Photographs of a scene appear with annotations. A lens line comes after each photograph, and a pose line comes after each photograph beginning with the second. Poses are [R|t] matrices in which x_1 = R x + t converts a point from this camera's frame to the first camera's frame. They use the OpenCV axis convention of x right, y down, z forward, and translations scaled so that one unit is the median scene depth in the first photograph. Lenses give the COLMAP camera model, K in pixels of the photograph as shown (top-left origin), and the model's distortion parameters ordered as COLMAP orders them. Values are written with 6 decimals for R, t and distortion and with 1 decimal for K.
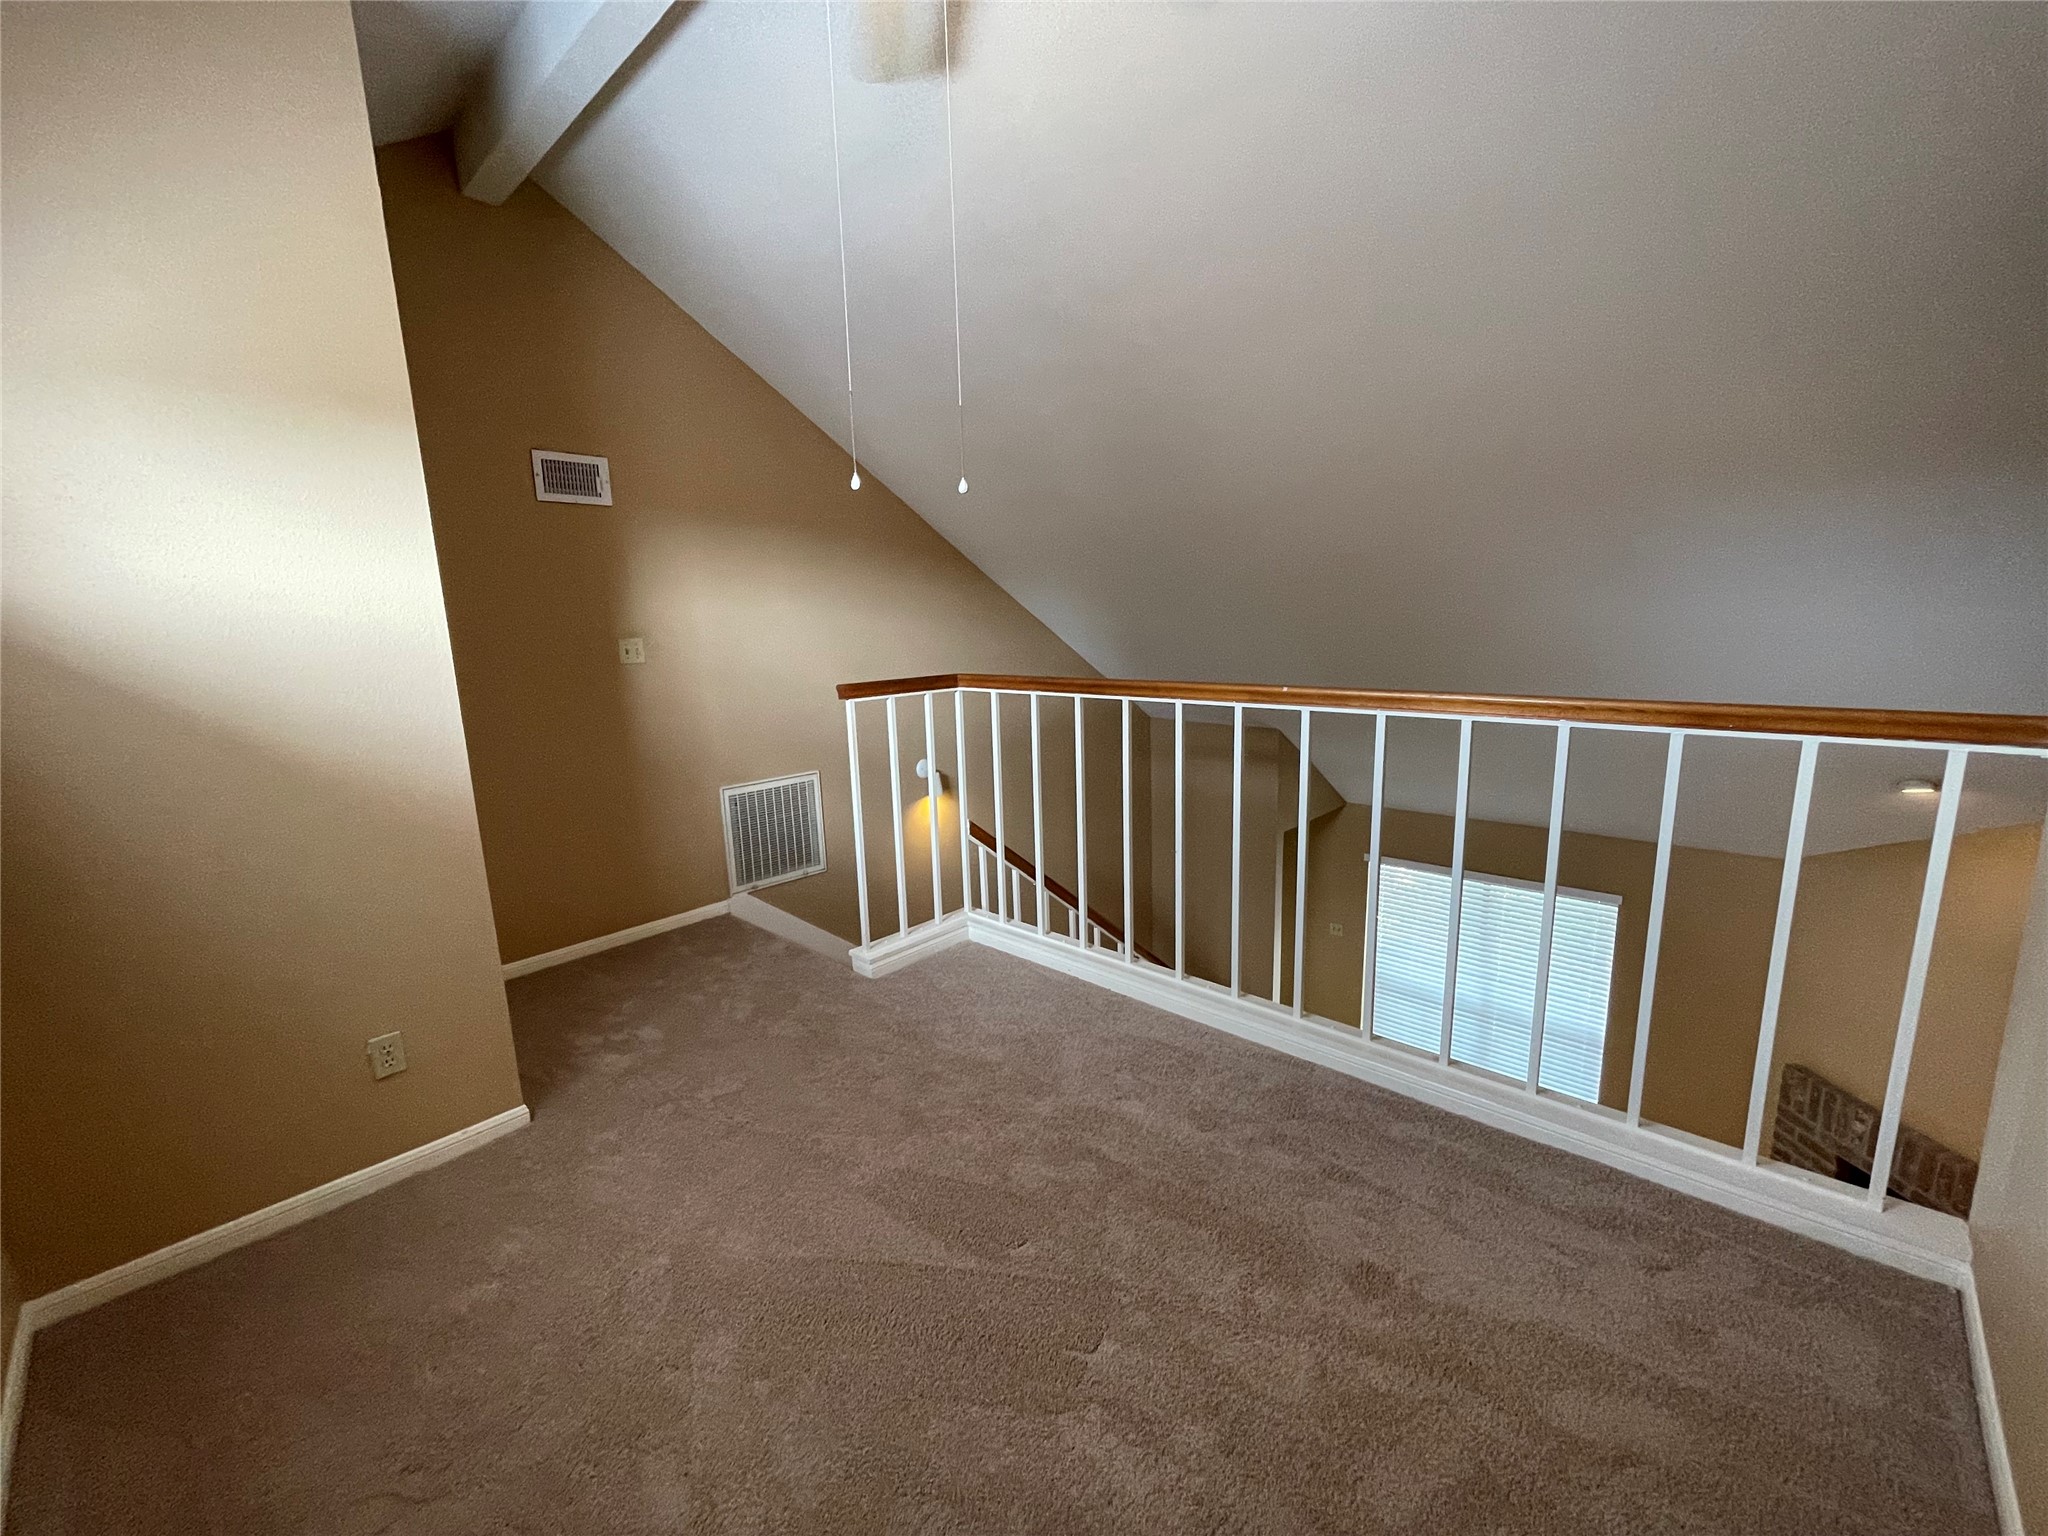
lens RADIAL K [[833.1, 0, 1034.9], [0, 833.1, 775.4], [0, 0, 1]] dist [0.001695, 0.000314]
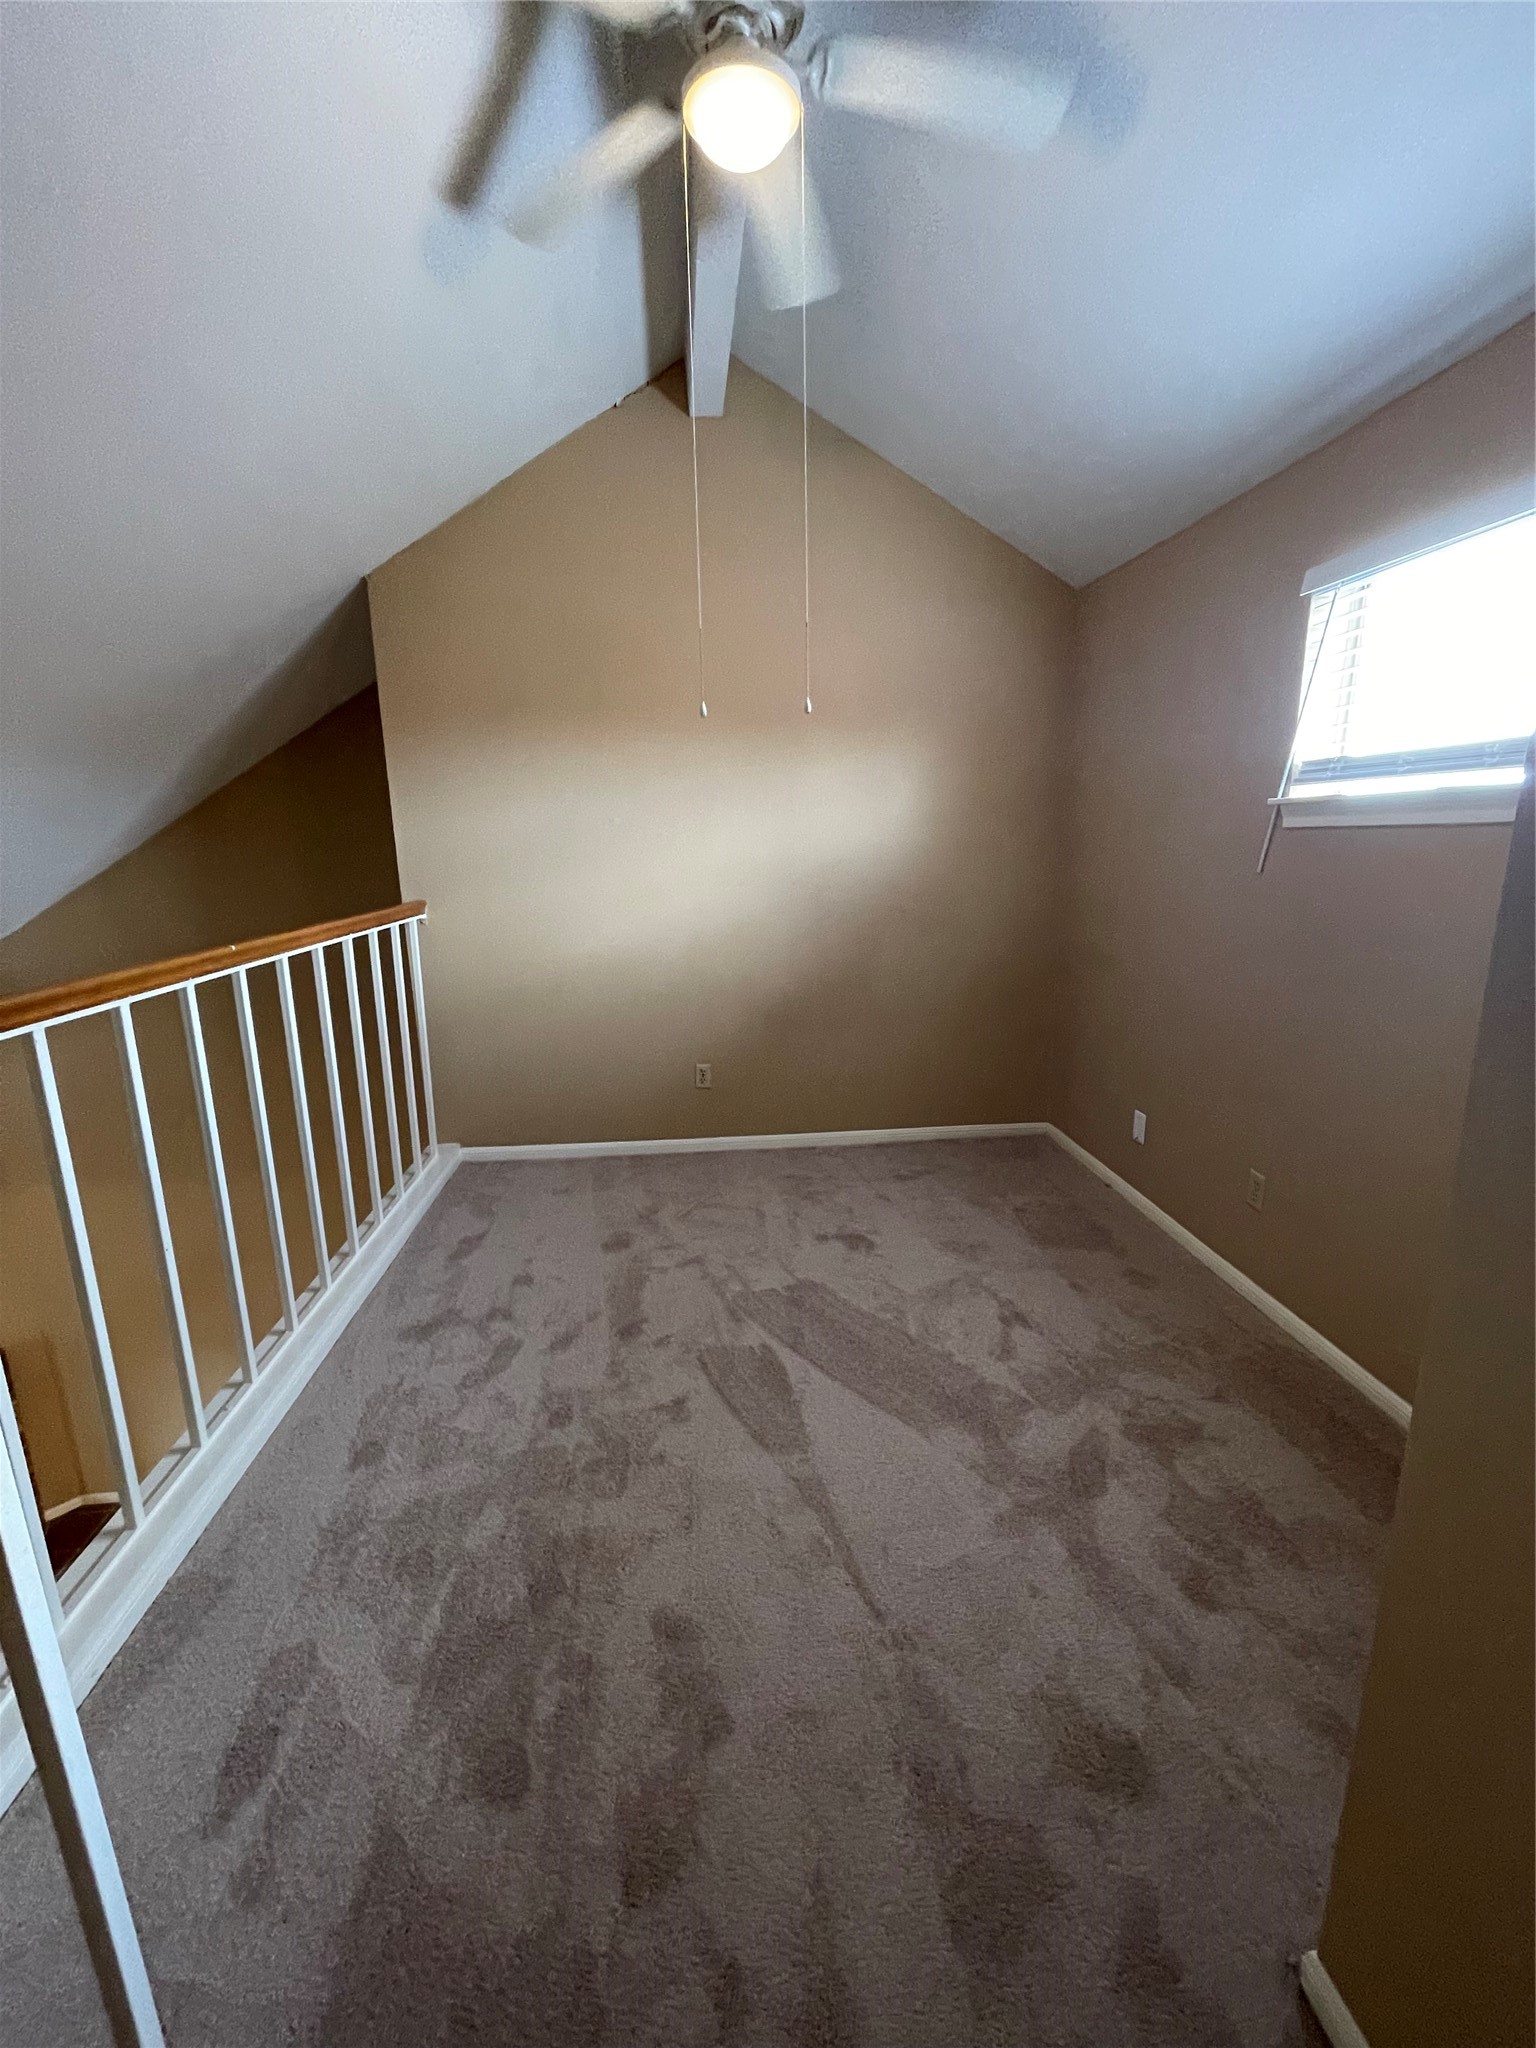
lens RADIAL K [[833.1, 0, 768.0], [0, 833.1, 1024.0], [0, 0, 1]] dist [0.001695, 0.000314]
pose [[-0.750213, -0.107200, 0.652448, -0.740214], [0.156586, 0.929893, 0.332836, -0.267289], [-0.642387, 0.351862, -0.680832, 1.536141]]
